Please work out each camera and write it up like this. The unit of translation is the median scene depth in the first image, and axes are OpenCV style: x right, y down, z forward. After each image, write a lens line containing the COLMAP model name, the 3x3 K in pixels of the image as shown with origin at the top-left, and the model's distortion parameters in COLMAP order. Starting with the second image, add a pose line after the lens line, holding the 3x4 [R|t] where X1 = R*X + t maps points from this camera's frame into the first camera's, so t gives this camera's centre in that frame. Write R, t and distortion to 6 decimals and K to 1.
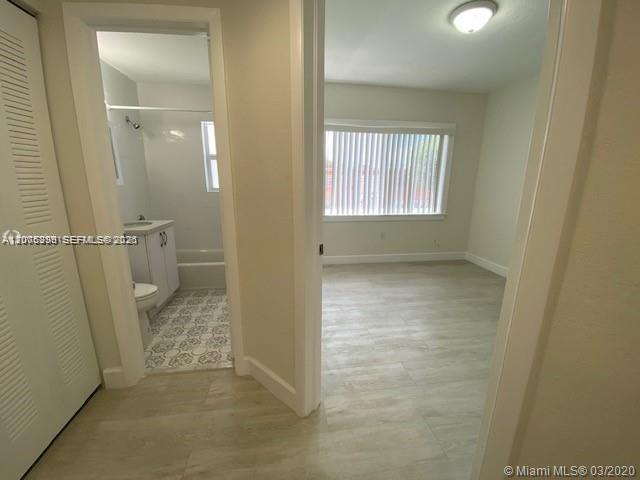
lens RADIAL K [[259.7, 0, 320.0], [0, 259.7, 240.0], [0, 0, 1]] dist [-0.000903, -0.000099]
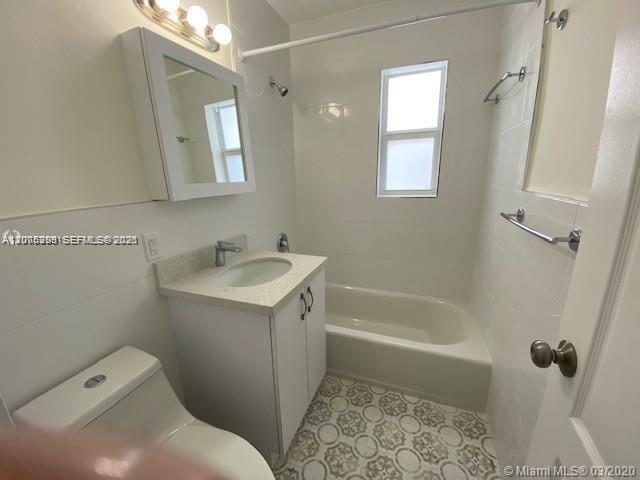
lens RADIAL K [[259.7, 0, 320.0], [0, 259.7, 240.0], [0, 0, 1]] dist [-0.000903, -0.000099]
pose [[0.872190, 0.089835, -0.480848, -0.319759], [-0.077685, 0.995955, 0.045159, -0.133329], [0.482959, -0.002033, 0.875640, 0.523553]]
